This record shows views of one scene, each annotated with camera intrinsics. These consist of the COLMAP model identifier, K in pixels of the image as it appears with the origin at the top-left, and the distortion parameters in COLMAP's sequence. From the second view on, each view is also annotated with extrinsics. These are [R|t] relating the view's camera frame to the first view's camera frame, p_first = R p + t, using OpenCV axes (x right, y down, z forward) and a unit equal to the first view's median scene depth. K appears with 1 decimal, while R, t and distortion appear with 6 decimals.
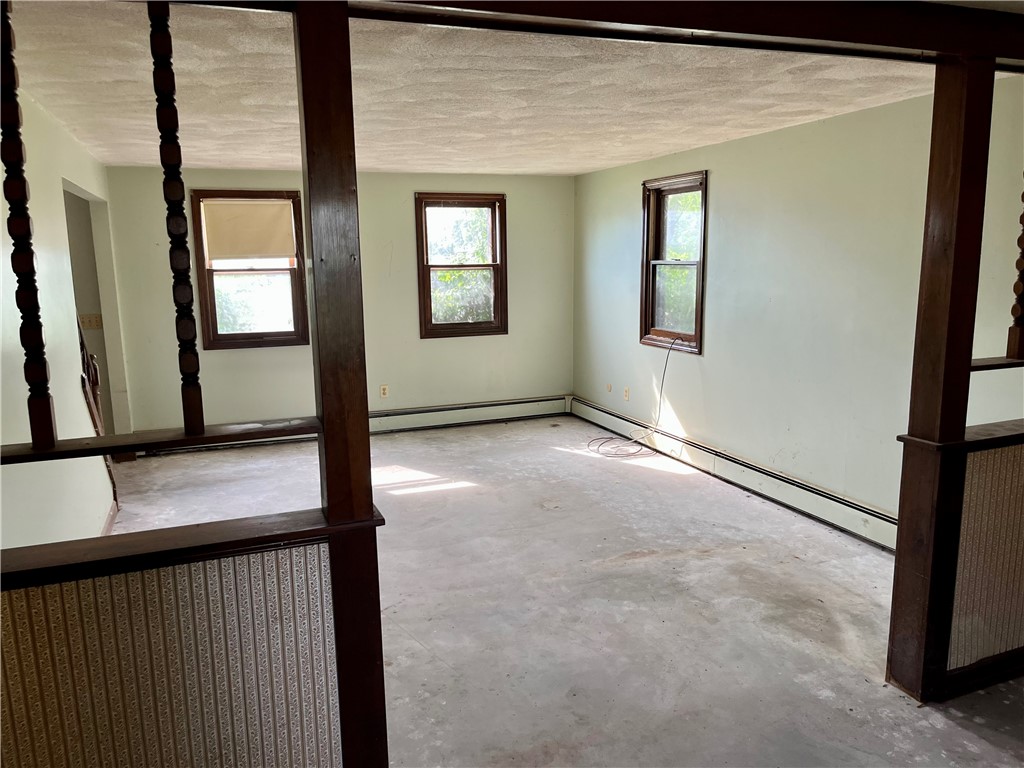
lens RADIAL K [[772.9, 0, 508.5], [0, 772.9, 388.5], [0, 0, 1]] dist [0.026379, -0.035515]
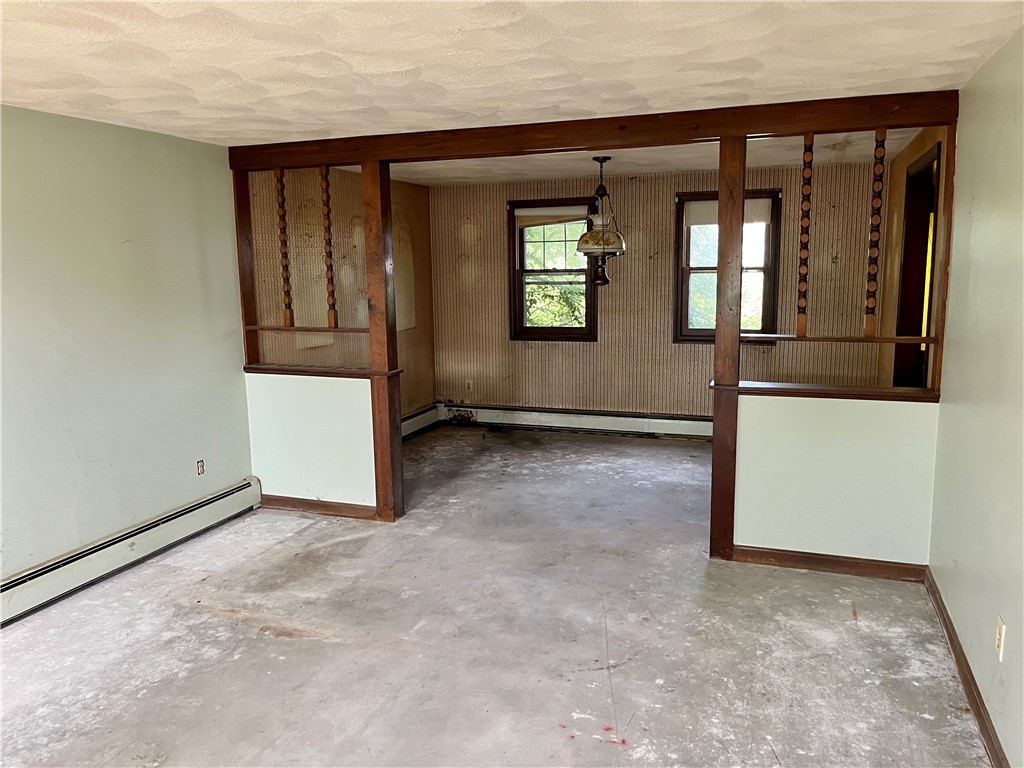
lens RADIAL K [[772.9, 0, 507.9], [0, 772.9, 382.4], [0, 0, 1]] dist [0.026379, -0.035515]
pose [[-0.756511, -0.076040, 0.649545, -0.612248], [0.138569, 0.952028, 0.272839, -0.265785], [-0.639132, 0.296413, -0.709683, 1.575715]]
